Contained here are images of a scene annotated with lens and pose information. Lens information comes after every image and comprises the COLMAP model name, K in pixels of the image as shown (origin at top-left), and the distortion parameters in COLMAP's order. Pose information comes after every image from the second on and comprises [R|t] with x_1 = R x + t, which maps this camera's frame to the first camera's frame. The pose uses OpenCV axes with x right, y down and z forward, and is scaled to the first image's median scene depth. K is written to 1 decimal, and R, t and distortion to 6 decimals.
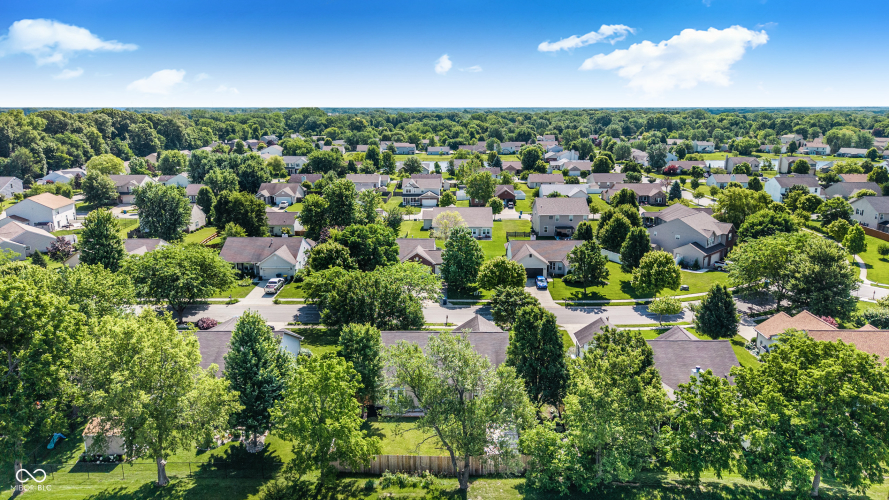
lens RADIAL K [[601.0, 0, 446.8], [0, 601.0, 268.8], [0, 0, 1]] dist [0.050865, -0.062869]
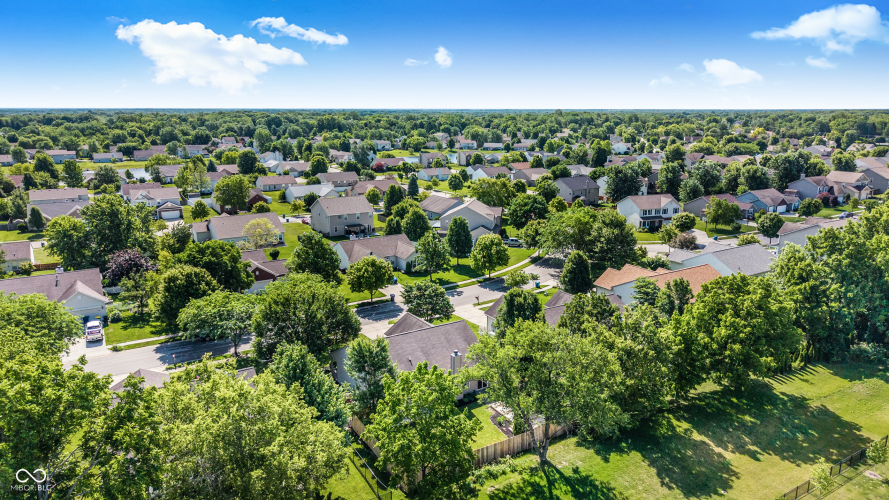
lens RADIAL K [[592.6, 0, 444.3], [0, 592.6, 279.0], [0, 0, 1]] dist [0.038309, -0.029947]
pose [[0.839535, -0.149129, 0.522438, -0.238347], [0.140488, 0.988475, 0.056400, -0.015337], [-0.524828, 0.026047, 0.850810, 0.069723]]
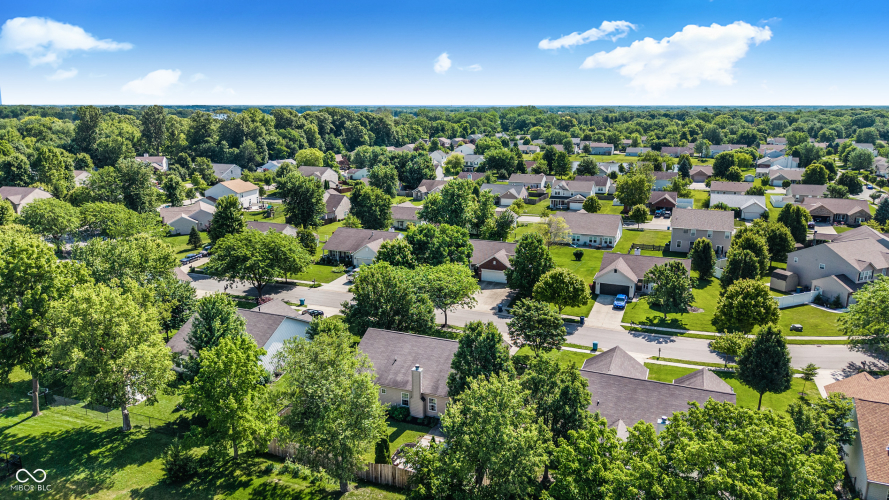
lens RADIAL K [[617.2, 0, 448.1], [0, 617.2, 247.4], [0, 0, 1]] dist [0.010364, -0.002278]
pose [[0.929167, 0.083712, -0.360058, 0.198348], [-0.096307, 0.995204, -0.017148, -0.013987], [0.356895, 0.050610, 0.932772, 0.034463]]
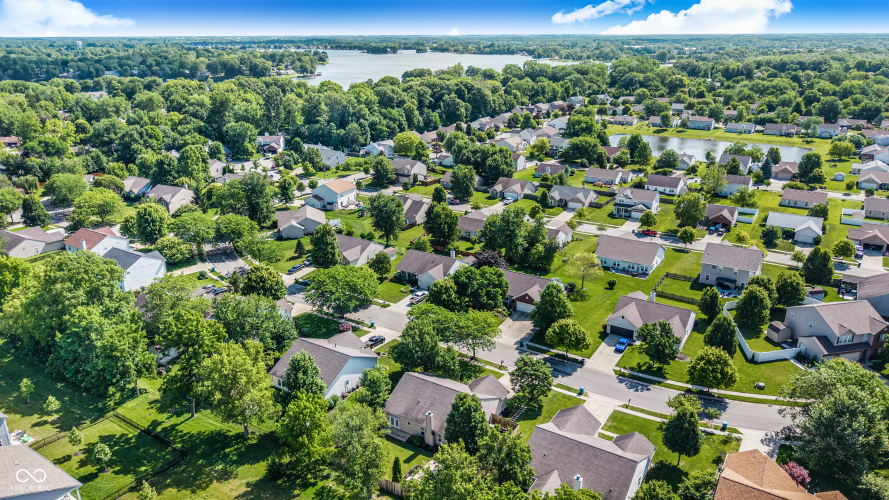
lens RADIAL K [[626.2, 0, 444.5], [0, 626.2, 250.0], [0, 0, 1]] dist [0.048734, -0.067535]
pose [[0.843261, 0.170430, -0.509769, 0.357813], [-0.129333, 0.984872, 0.115328, -0.193448], [0.521713, -0.031322, 0.852546, -0.116539]]
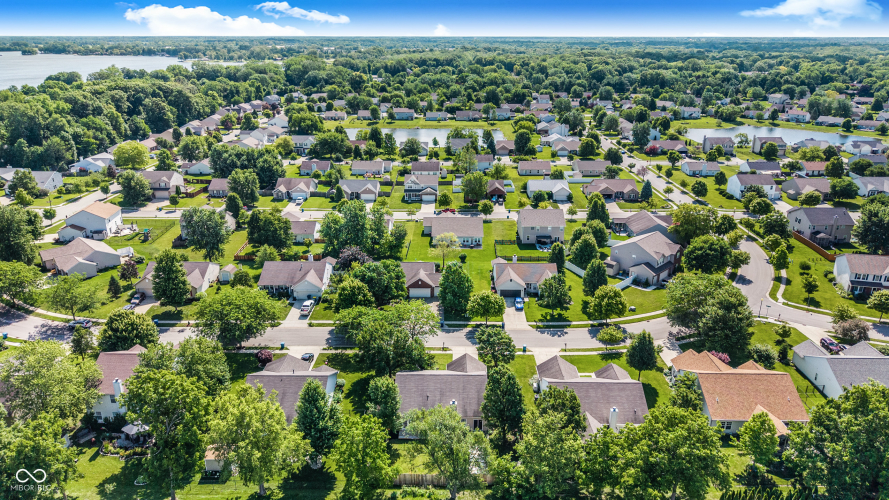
lens RADIAL K [[601.0, 0, 446.8], [0, 601.0, 268.8], [0, 0, 1]] dist [0.050865, -0.062869]
pose [[0.999996, -0.000359, 0.002765, 0.002492], [0.000033, 0.993119, 0.117111, -0.159762], [-0.002788, -0.117110, 0.993115, -0.192953]]
